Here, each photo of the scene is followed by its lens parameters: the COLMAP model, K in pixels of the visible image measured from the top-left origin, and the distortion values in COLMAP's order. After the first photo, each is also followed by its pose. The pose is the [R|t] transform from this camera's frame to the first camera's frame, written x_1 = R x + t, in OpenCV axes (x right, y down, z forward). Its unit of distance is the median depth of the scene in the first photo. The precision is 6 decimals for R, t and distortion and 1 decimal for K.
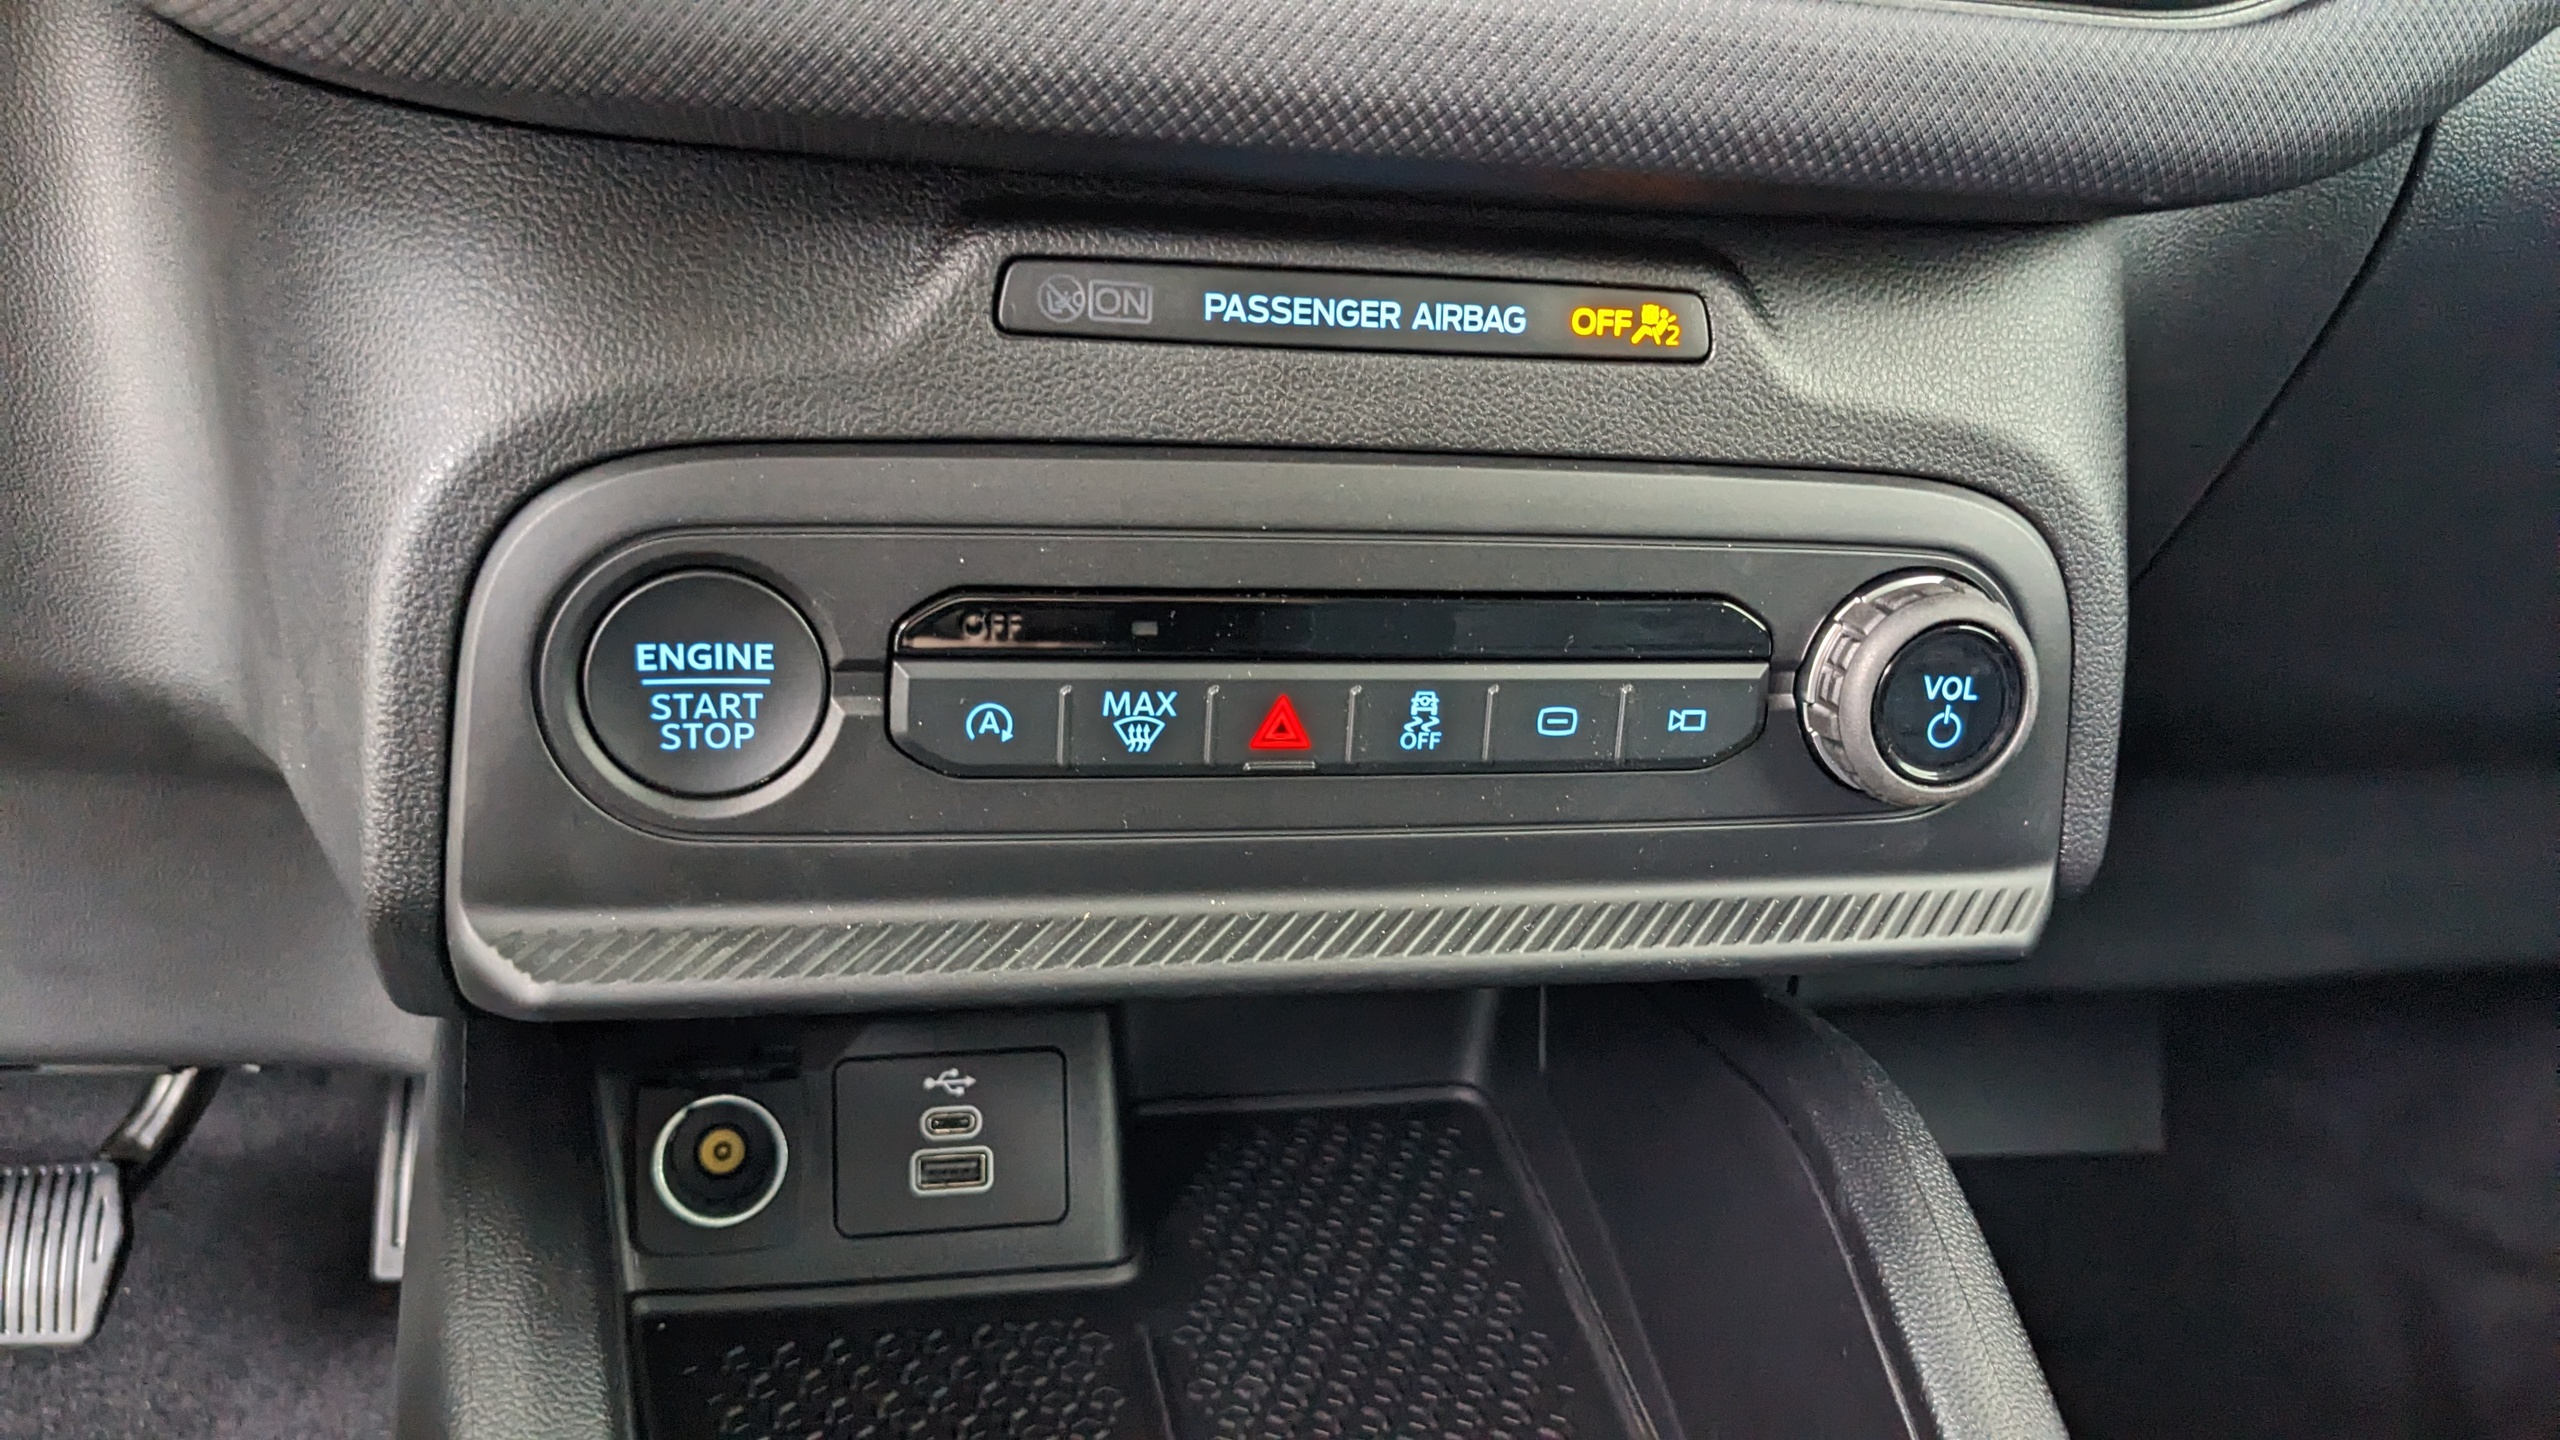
lens RADIAL K [[2086.4, 0, 1281.8], [0, 2086.4, 693.2], [0, 0, 1]] dist [0.057416, -0.110757]
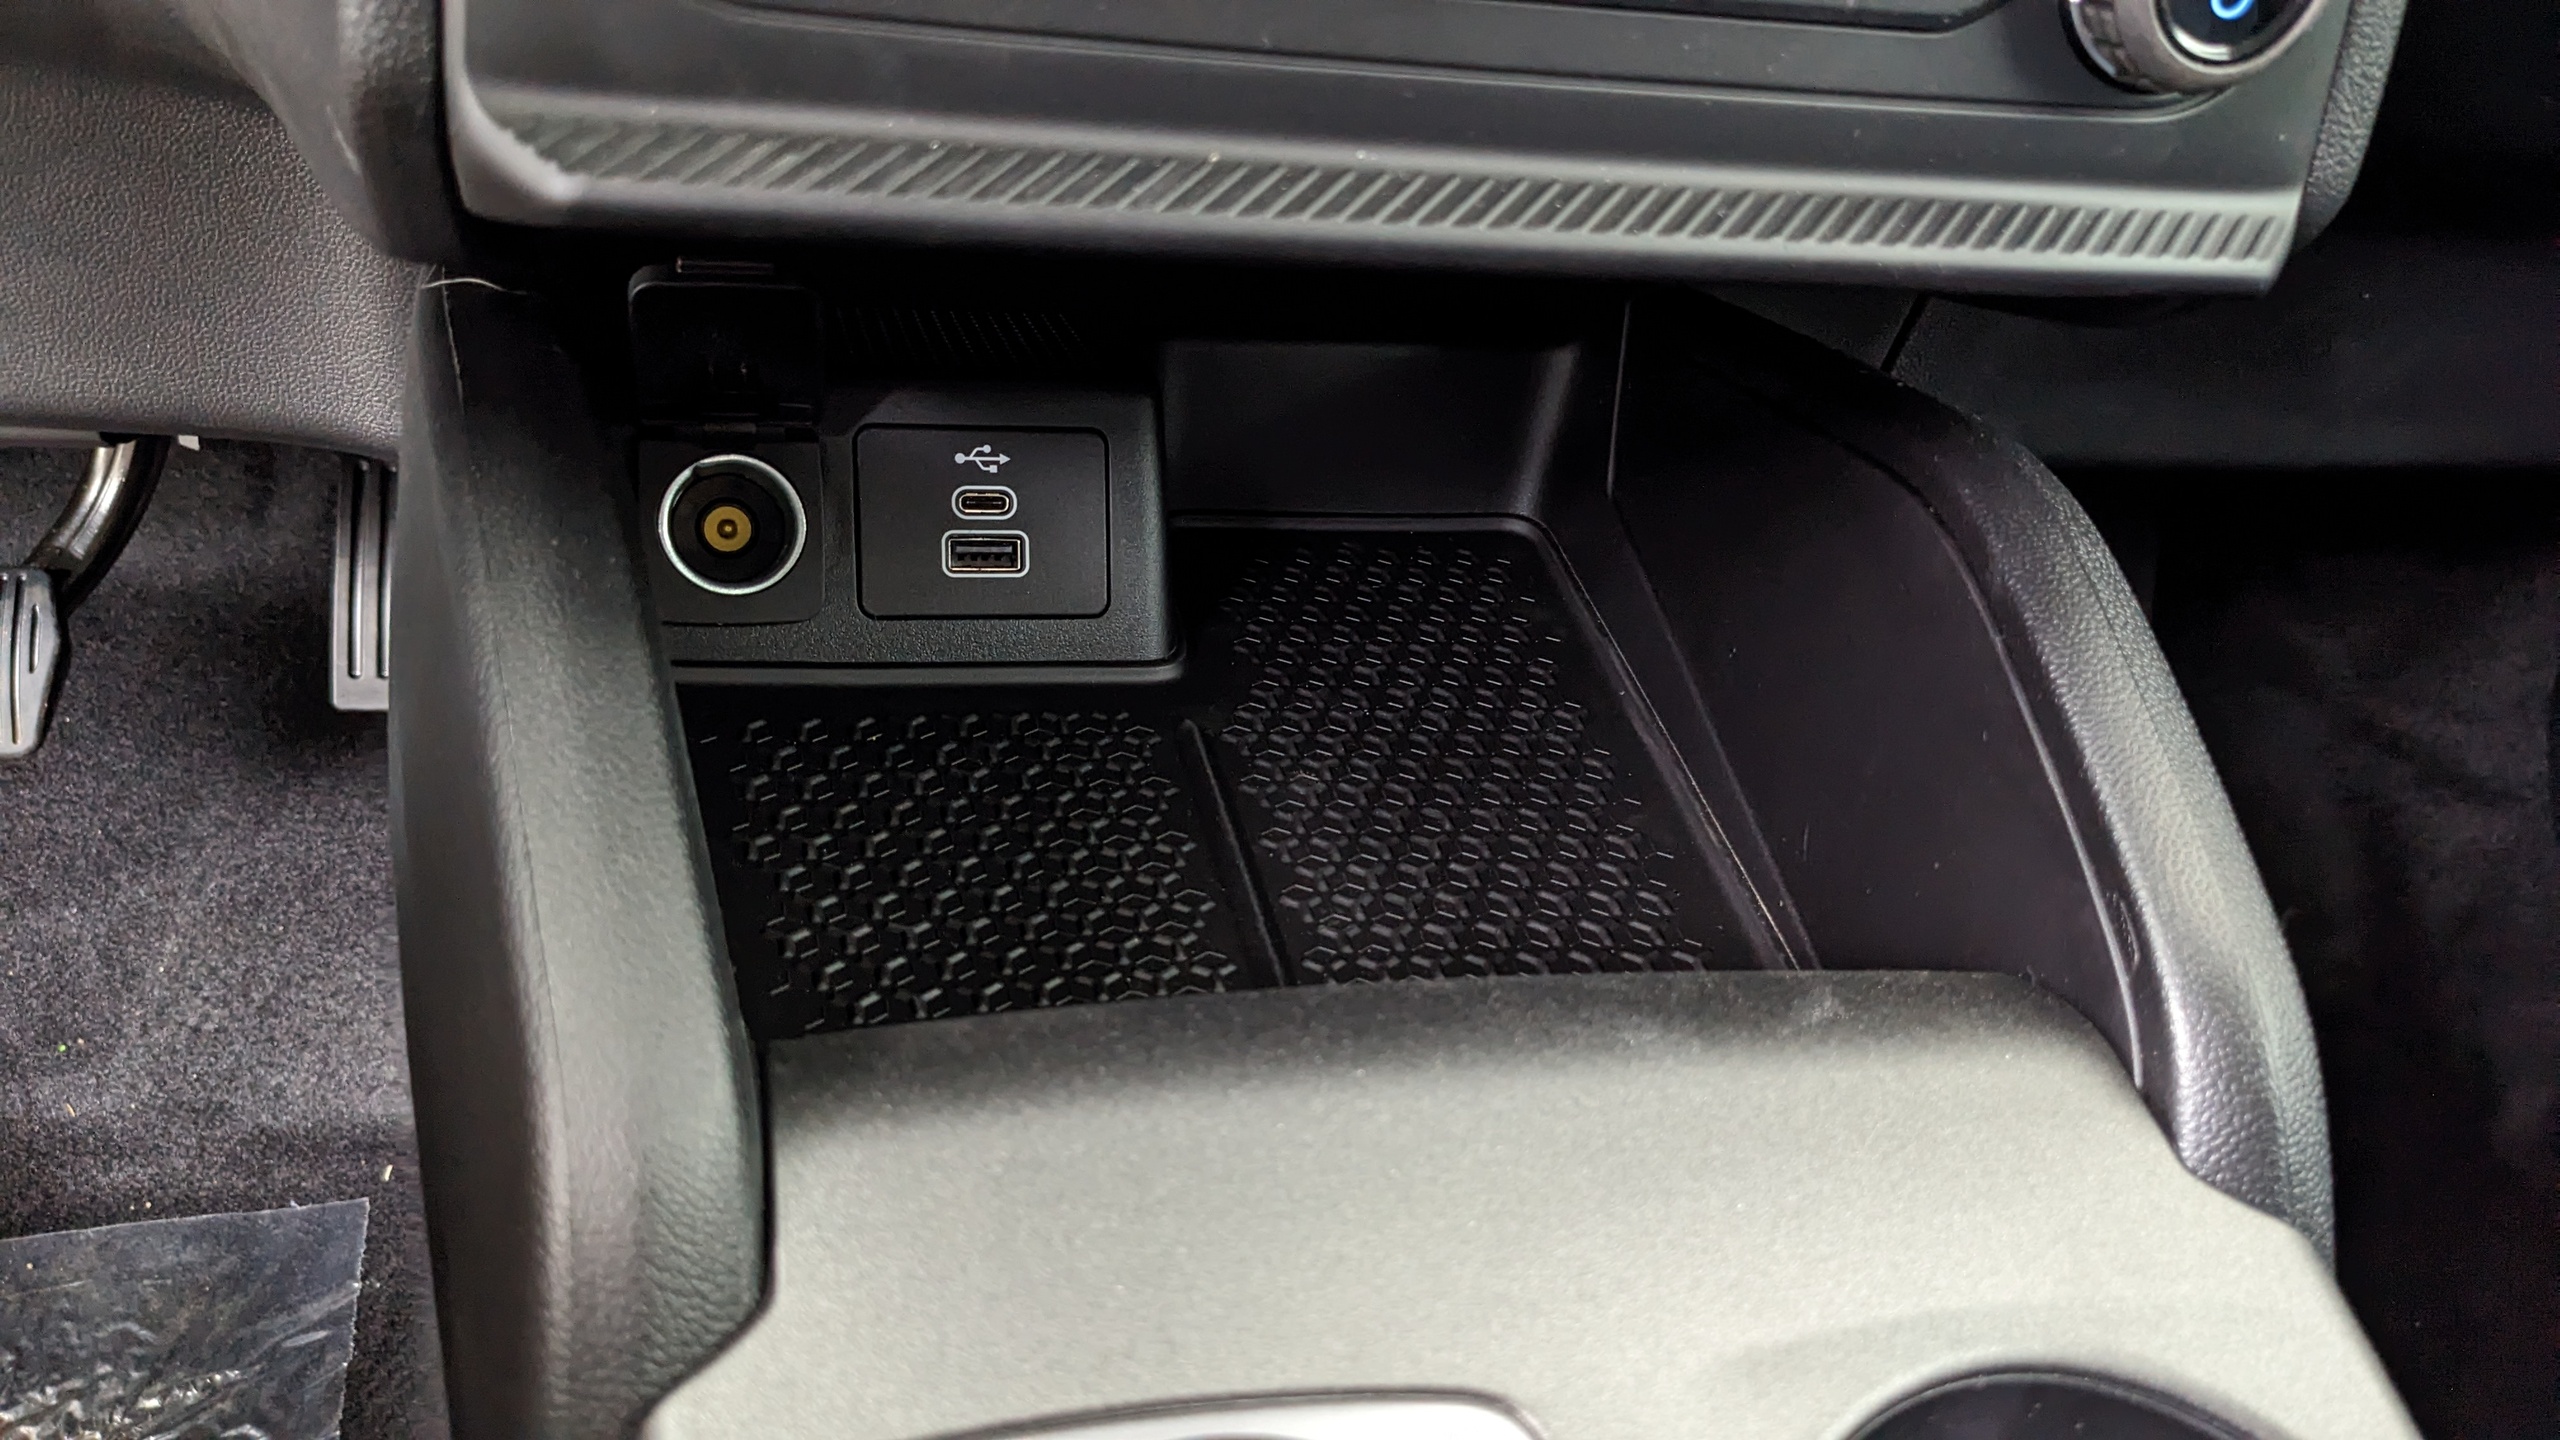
lens RADIAL K [[2086.4, 0, 1274.5], [0, 2086.4, 736.5], [0, 0, 1]] dist [0.057416, -0.110757]
pose [[0.998722, 0.035868, 0.035611, -0.066911], [-0.043004, 0.973225, 0.225797, 0.103932], [-0.026559, -0.227040, 0.973523, 0.096820]]
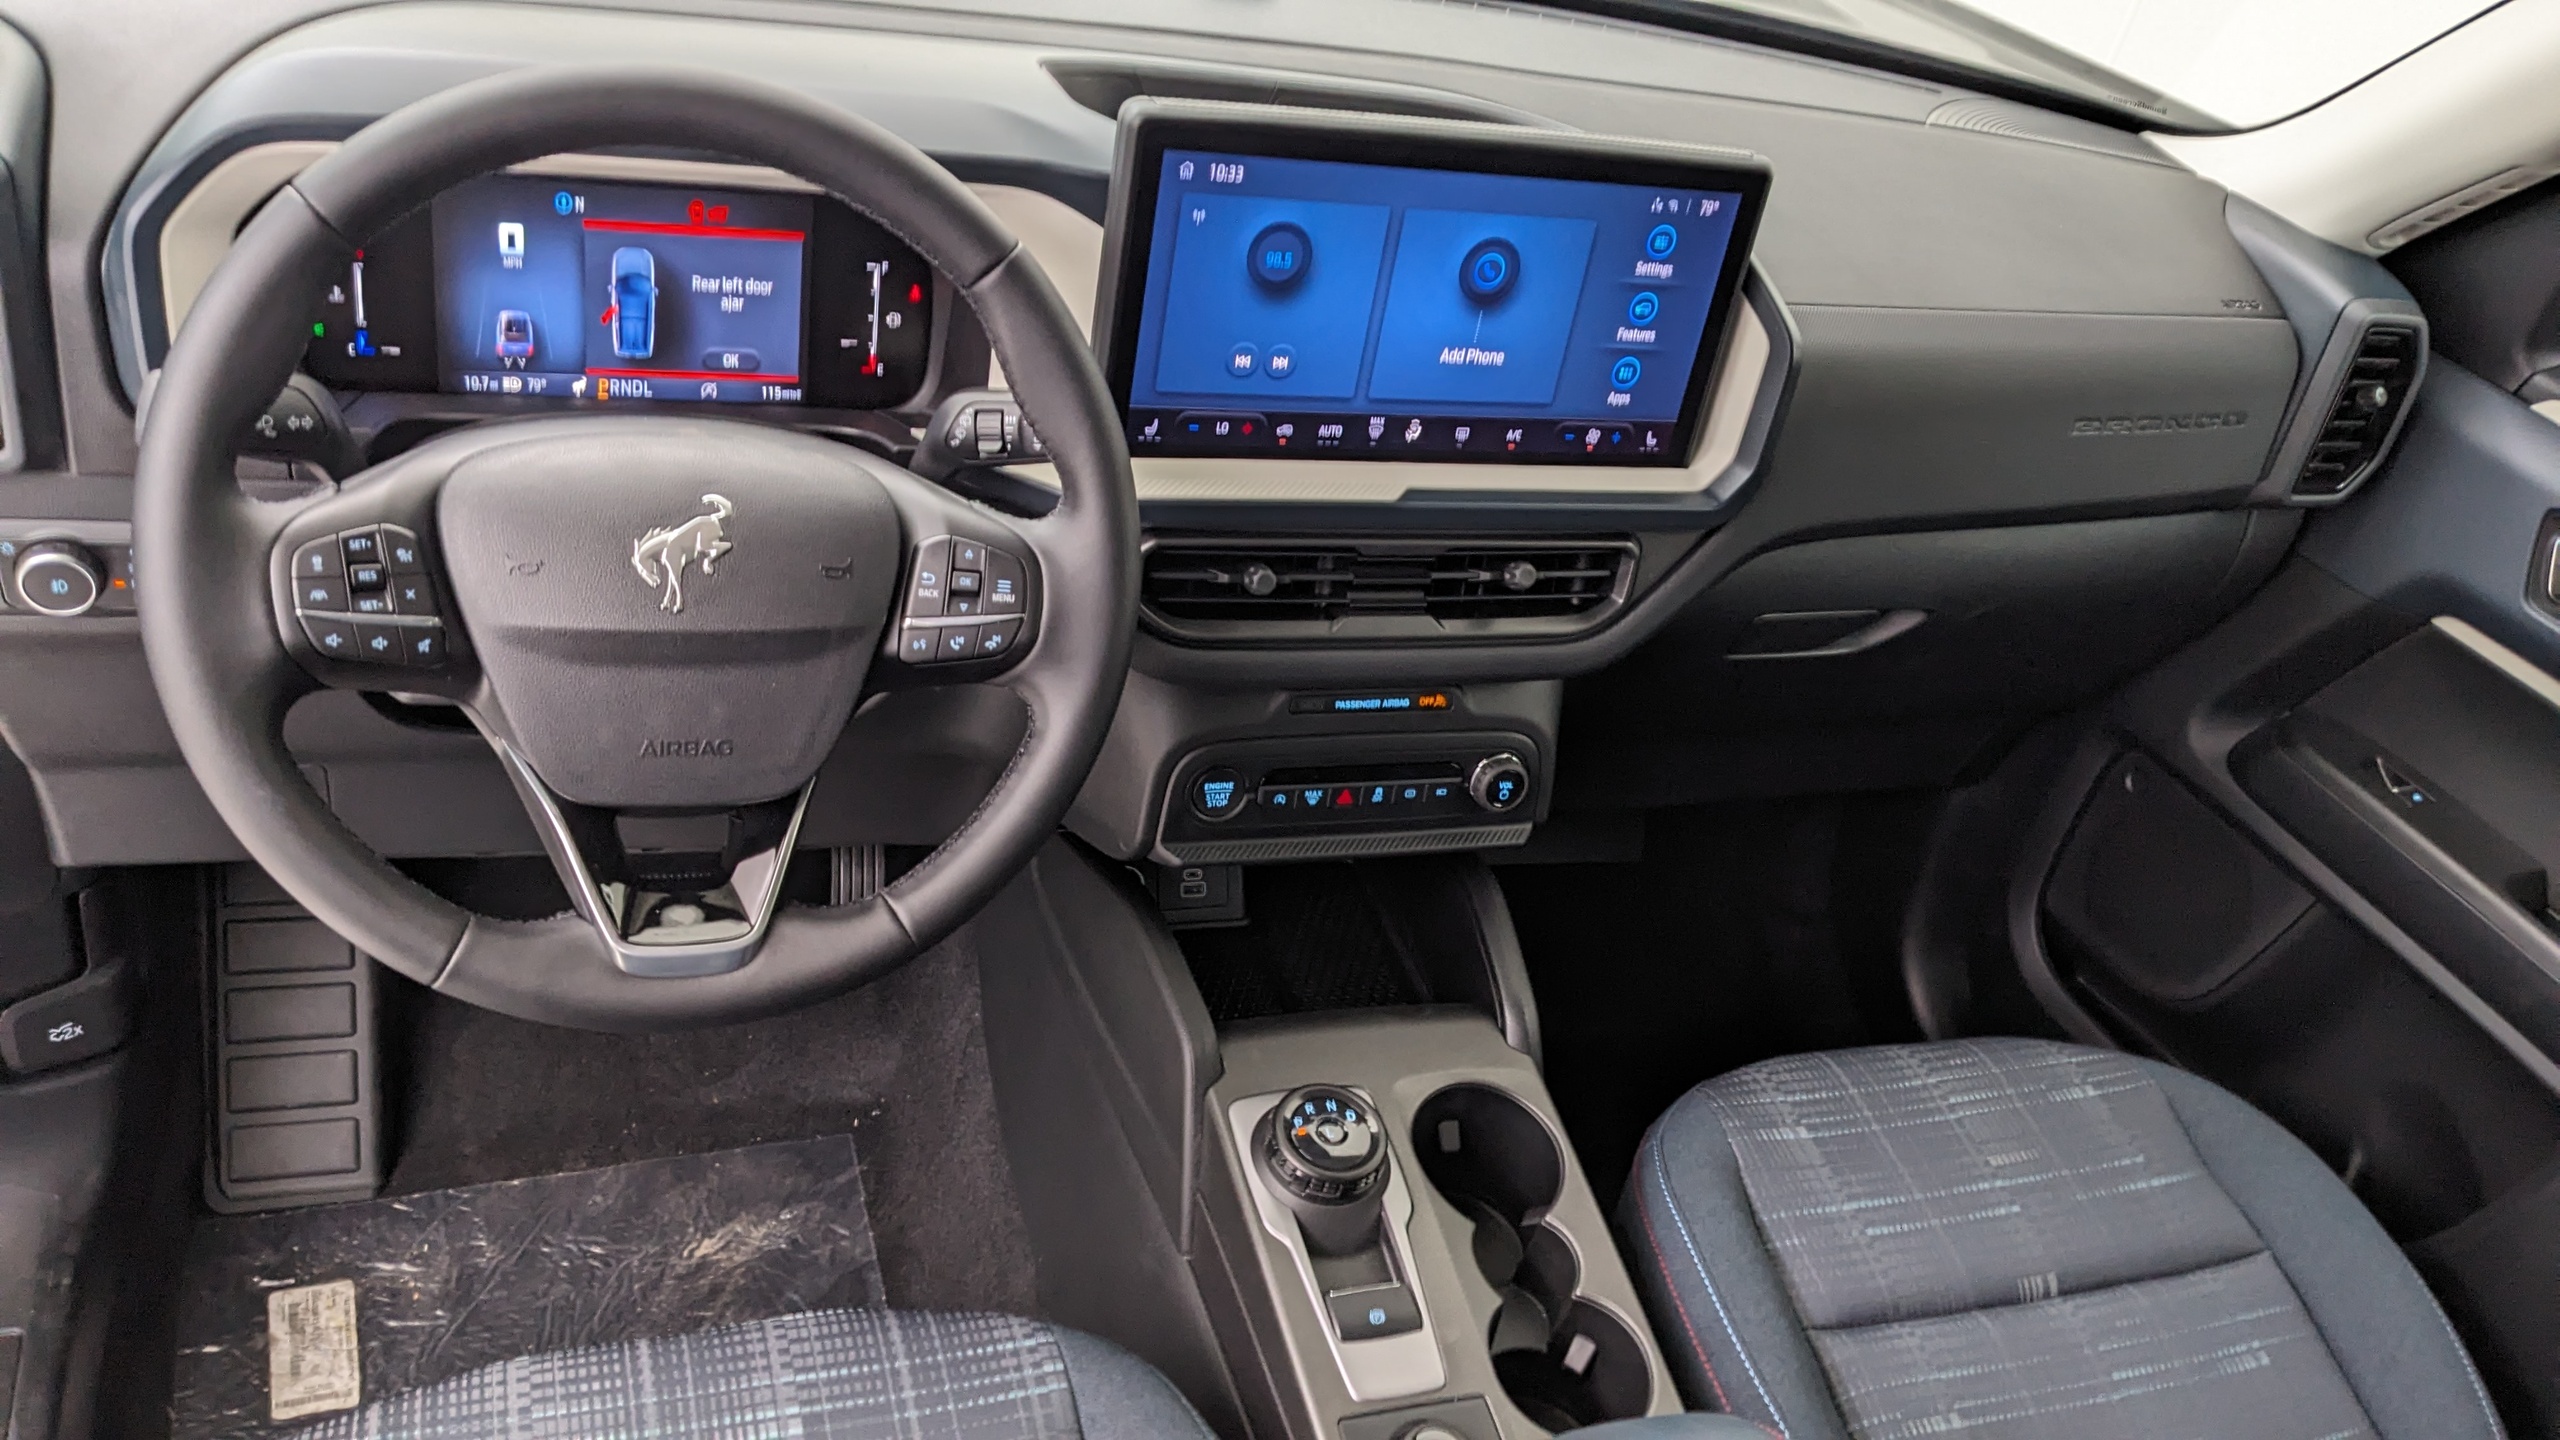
lens RADIAL K [[2086.4, 0, 1263.1], [0, 2086.4, 792.8], [0, 0, 1]] dist [0.057416, -0.110757]
pose [[0.990839, 0.013315, 0.134393, -0.523229], [-0.041518, 0.976968, 0.209307, -0.621742], [-0.128511, -0.212969, 0.968571, -2.171084]]
